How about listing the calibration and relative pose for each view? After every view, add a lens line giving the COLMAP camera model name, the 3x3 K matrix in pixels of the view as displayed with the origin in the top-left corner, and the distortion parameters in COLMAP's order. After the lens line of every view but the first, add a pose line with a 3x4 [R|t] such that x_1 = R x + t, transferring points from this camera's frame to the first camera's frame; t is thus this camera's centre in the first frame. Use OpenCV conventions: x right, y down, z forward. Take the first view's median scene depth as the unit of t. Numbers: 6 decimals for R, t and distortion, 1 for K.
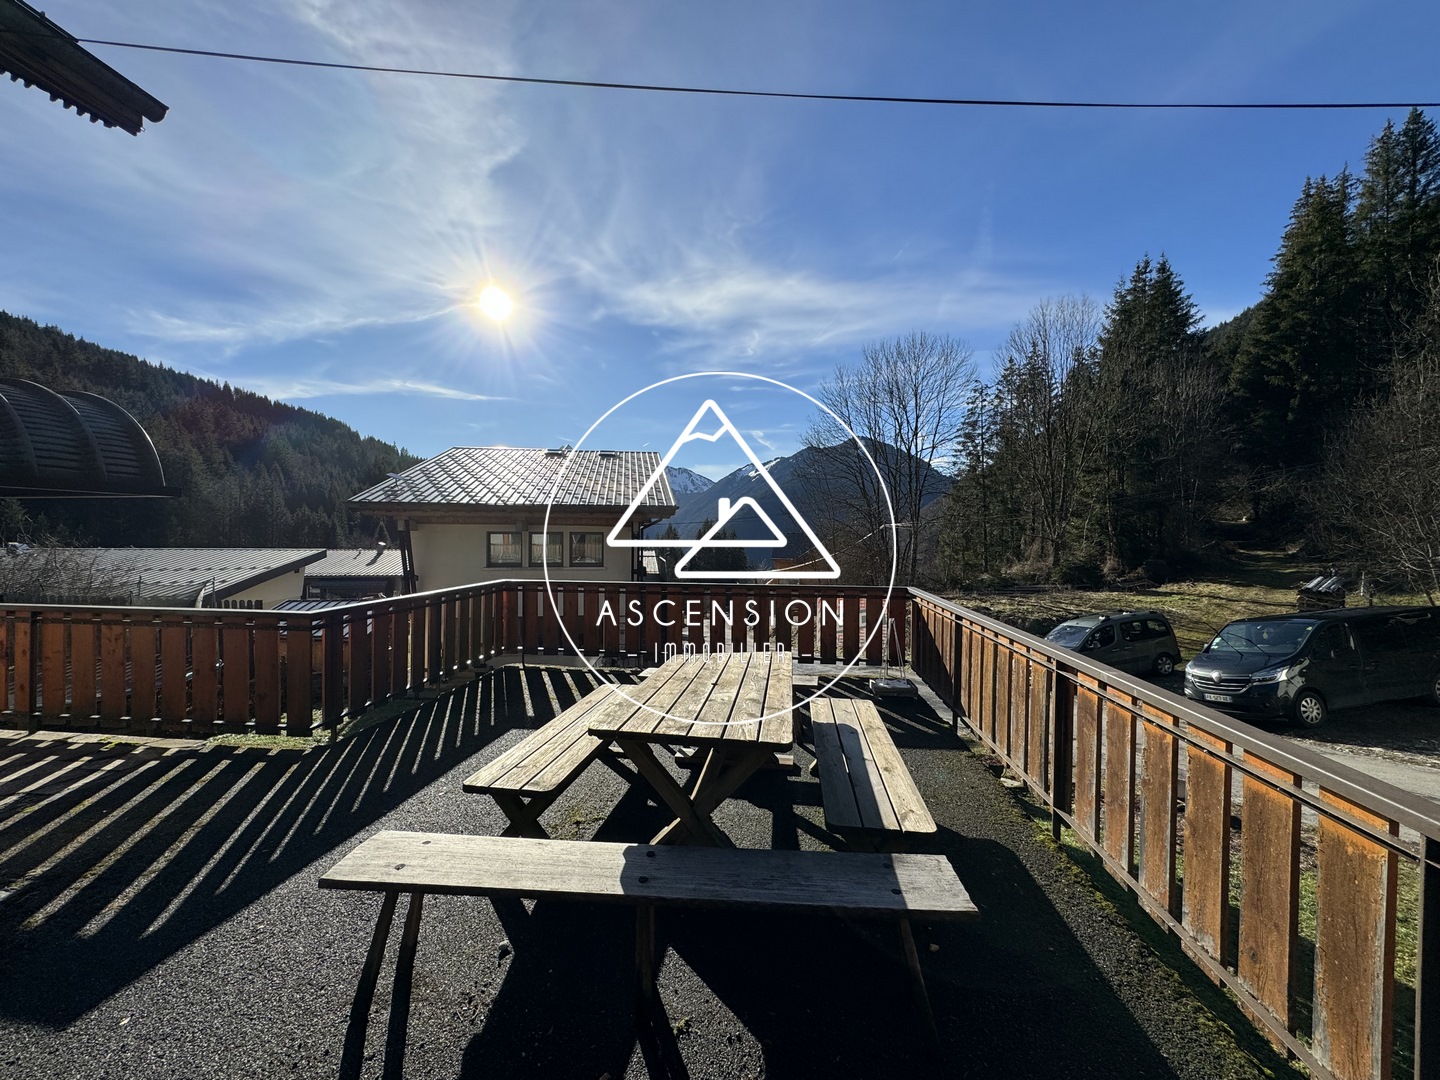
lens RADIAL K [[571.0, 0, 722.1], [0, 571.0, 537.5], [0, 0, 1]] dist [-0.000015, -0.000256]
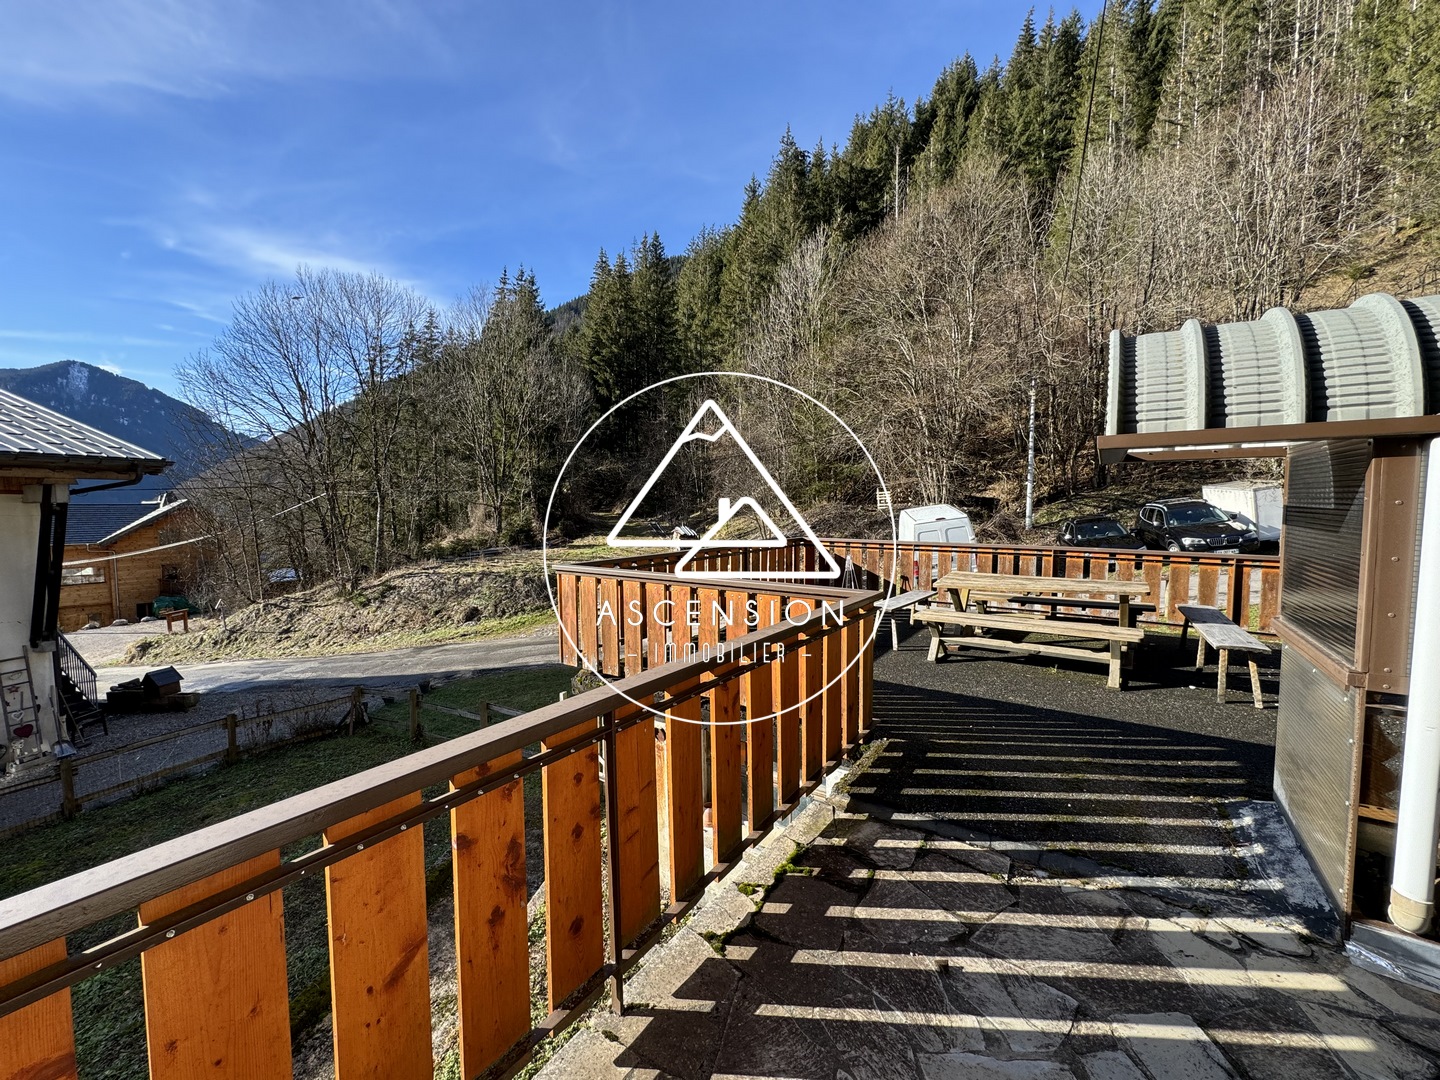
lens RADIAL K [[570.6, 0, 720.2], [0, 570.6, 546.3], [0, 0, 1]] dist [-0.022954, -0.000491]
pose [[0.466913, -0.075916, 0.881039, -0.160143], [0.014383, 0.996828, 0.078271, 0.000271], [-0.884186, -0.023874, 0.466524, 0.082834]]
